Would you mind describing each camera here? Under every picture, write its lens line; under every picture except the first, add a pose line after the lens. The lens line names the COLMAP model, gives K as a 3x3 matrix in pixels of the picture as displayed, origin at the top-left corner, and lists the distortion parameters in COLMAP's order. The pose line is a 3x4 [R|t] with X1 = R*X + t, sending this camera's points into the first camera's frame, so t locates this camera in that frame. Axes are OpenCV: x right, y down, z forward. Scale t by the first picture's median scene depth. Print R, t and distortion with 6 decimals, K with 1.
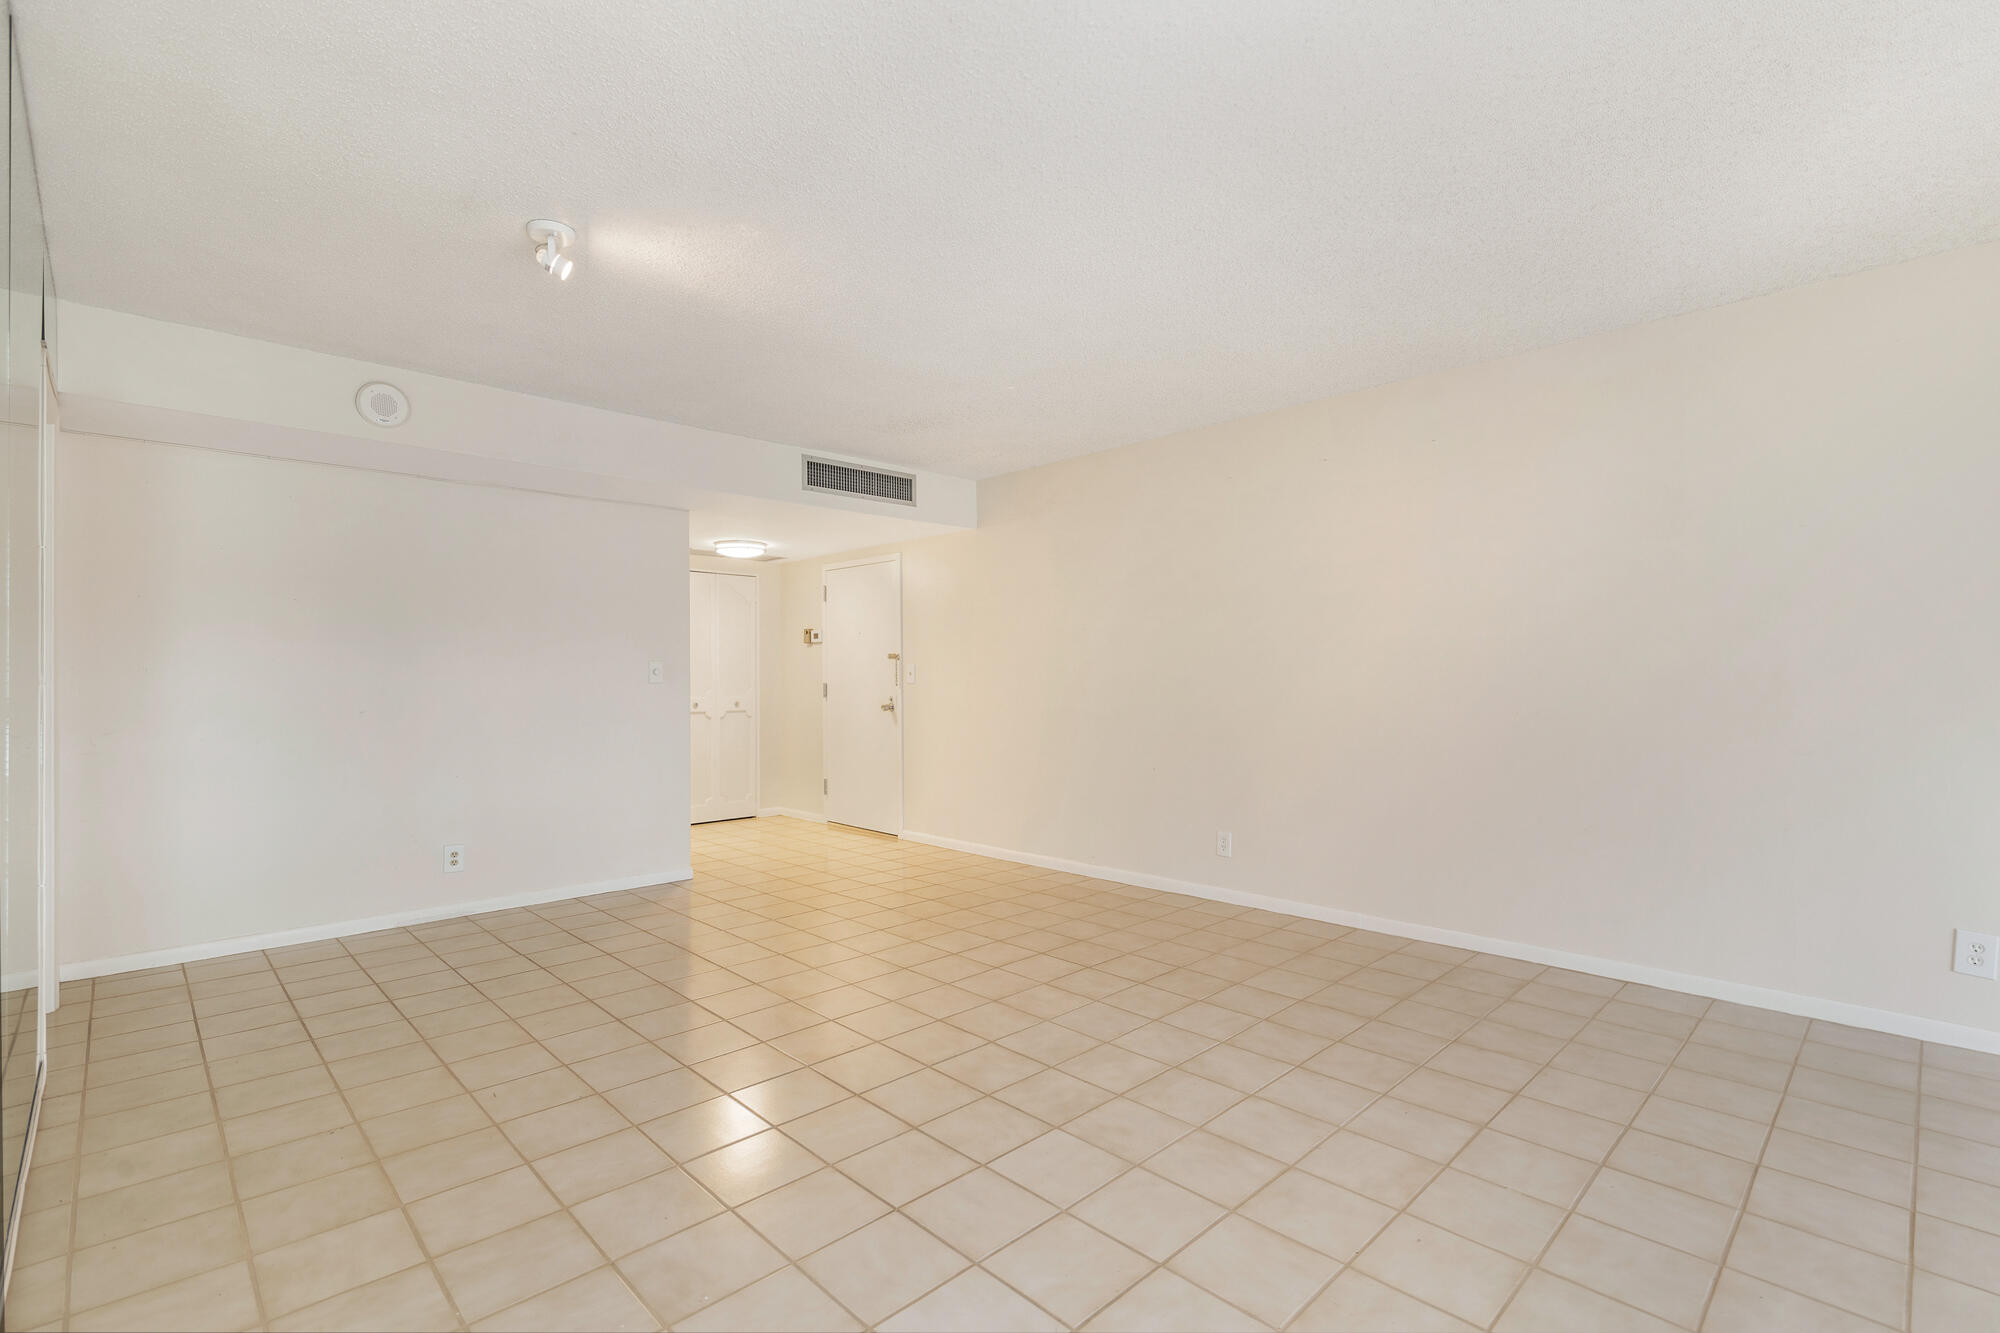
lens RADIAL K [[924.8, 0, 1004.5], [0, 924.8, 670.6], [0, 0, 1]] dist [0.001708, 0.000157]
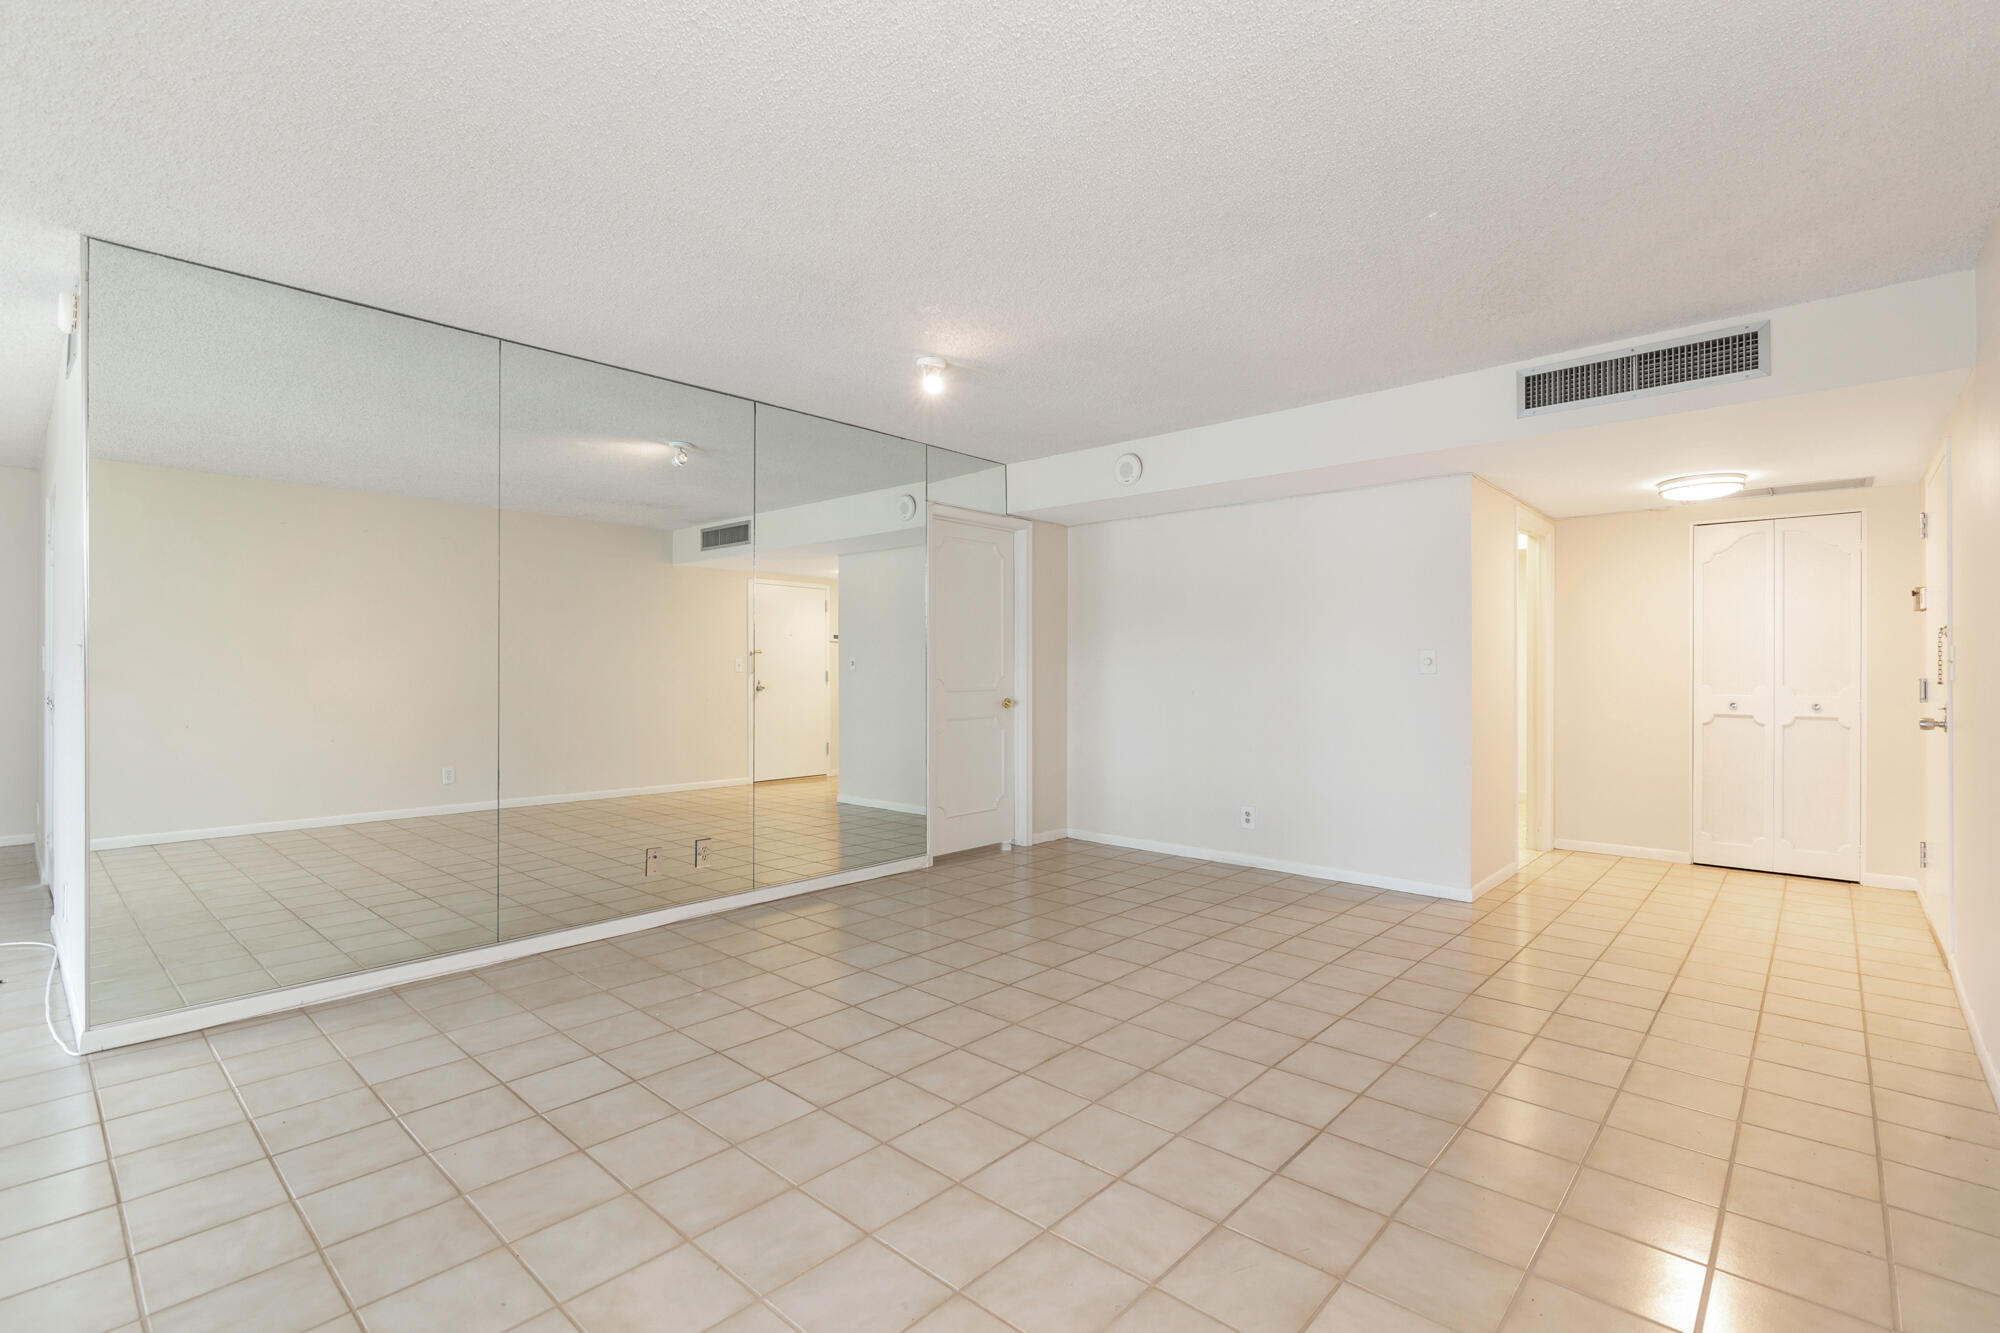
lens RADIAL K [[924.8, 0, 1004.5], [0, 924.8, 670.6], [0, 0, 1]] dist [0.001708, 0.000157]
pose [[0.044064, 0.008261, -0.998995, 0.779220], [0.006515, 0.999942, 0.008556, -0.000399], [0.999007, -0.006886, 0.044008, 0.831330]]
